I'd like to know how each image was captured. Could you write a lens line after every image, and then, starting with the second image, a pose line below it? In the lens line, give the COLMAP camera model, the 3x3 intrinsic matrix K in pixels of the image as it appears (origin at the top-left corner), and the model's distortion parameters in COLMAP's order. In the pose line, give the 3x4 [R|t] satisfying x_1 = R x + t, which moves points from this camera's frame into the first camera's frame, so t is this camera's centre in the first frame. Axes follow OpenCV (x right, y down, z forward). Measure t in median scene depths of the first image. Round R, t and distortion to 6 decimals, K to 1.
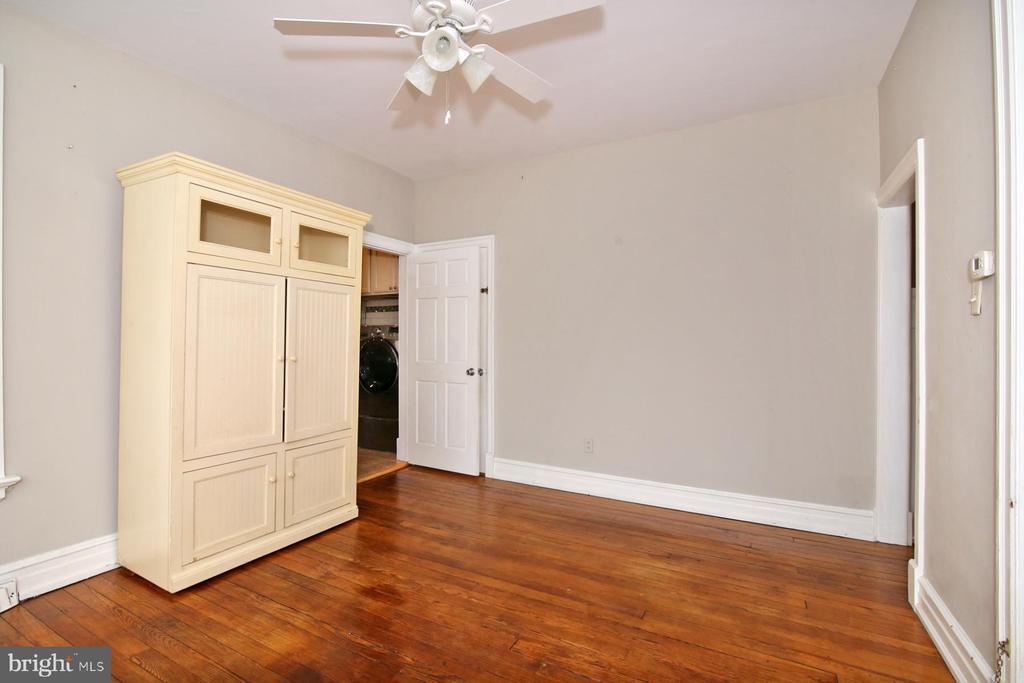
lens RADIAL K [[481.0, 0, 525.1], [0, 481.0, 336.8], [0, 0, 1]] dist [-0.015270, 0.000055]
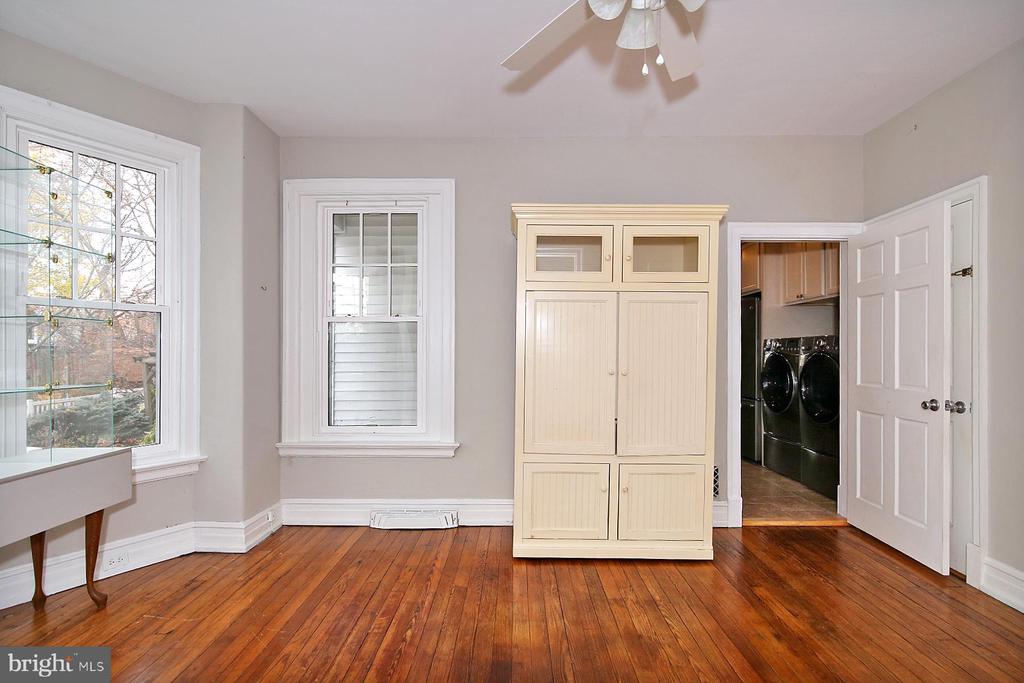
lens RADIAL K [[480.8, 0, 468.8], [0, 480.8, 353.7], [0, 0, 1]] dist [0.001418, 0.000589]
pose [[0.451866, -0.004544, -0.892074, 0.254109], [0.004213, 0.999987, -0.002960, 0.007505], [0.892076, -0.002421, 0.451879, 0.249476]]
